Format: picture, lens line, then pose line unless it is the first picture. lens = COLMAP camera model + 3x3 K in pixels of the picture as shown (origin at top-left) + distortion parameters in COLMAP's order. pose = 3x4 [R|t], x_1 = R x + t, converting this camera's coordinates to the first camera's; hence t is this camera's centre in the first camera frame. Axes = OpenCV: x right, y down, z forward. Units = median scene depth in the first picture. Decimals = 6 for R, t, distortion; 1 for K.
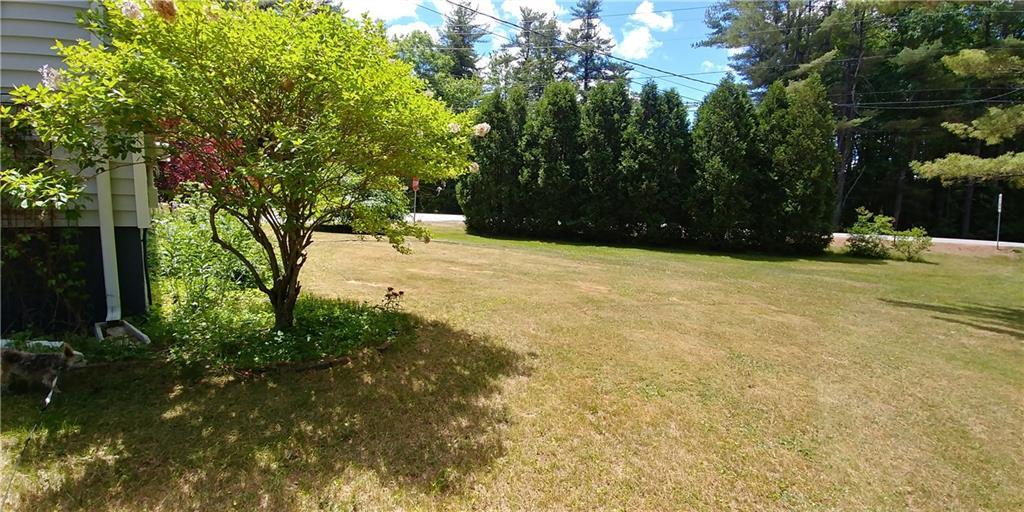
lens RADIAL K [[459.6, 0, 512.1], [0, 459.6, 252.2], [0, 0, 1]] dist [-0.000564, -0.016890]
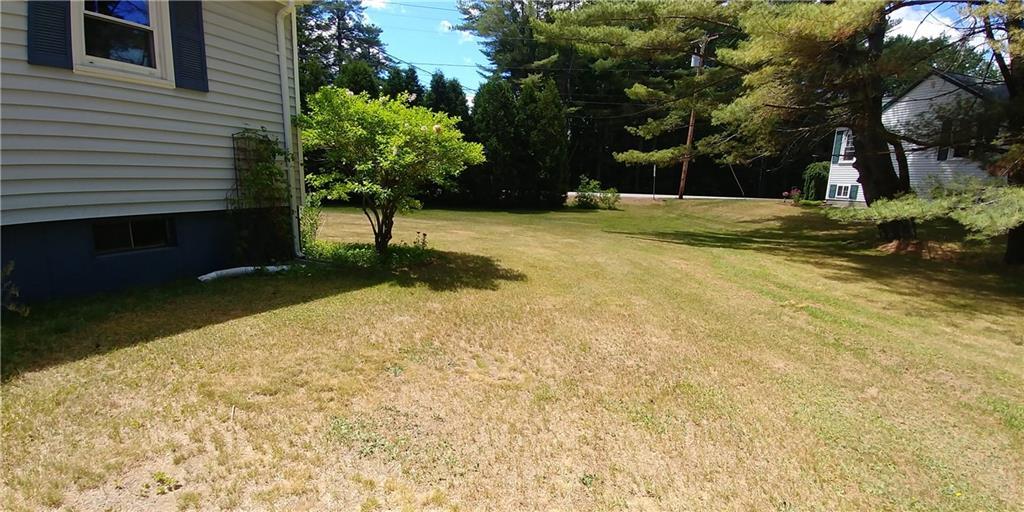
lens RADIAL K [[461.5, 0, 511.9], [0, 461.5, 234.7], [0, 0, 1]] dist [-0.000202, -0.017003]
pose [[0.865005, -0.071262, 0.496677, -0.192863], [0.050268, 0.997191, 0.055529, 0.001712], [-0.499239, -0.023066, 0.866157, -0.189547]]
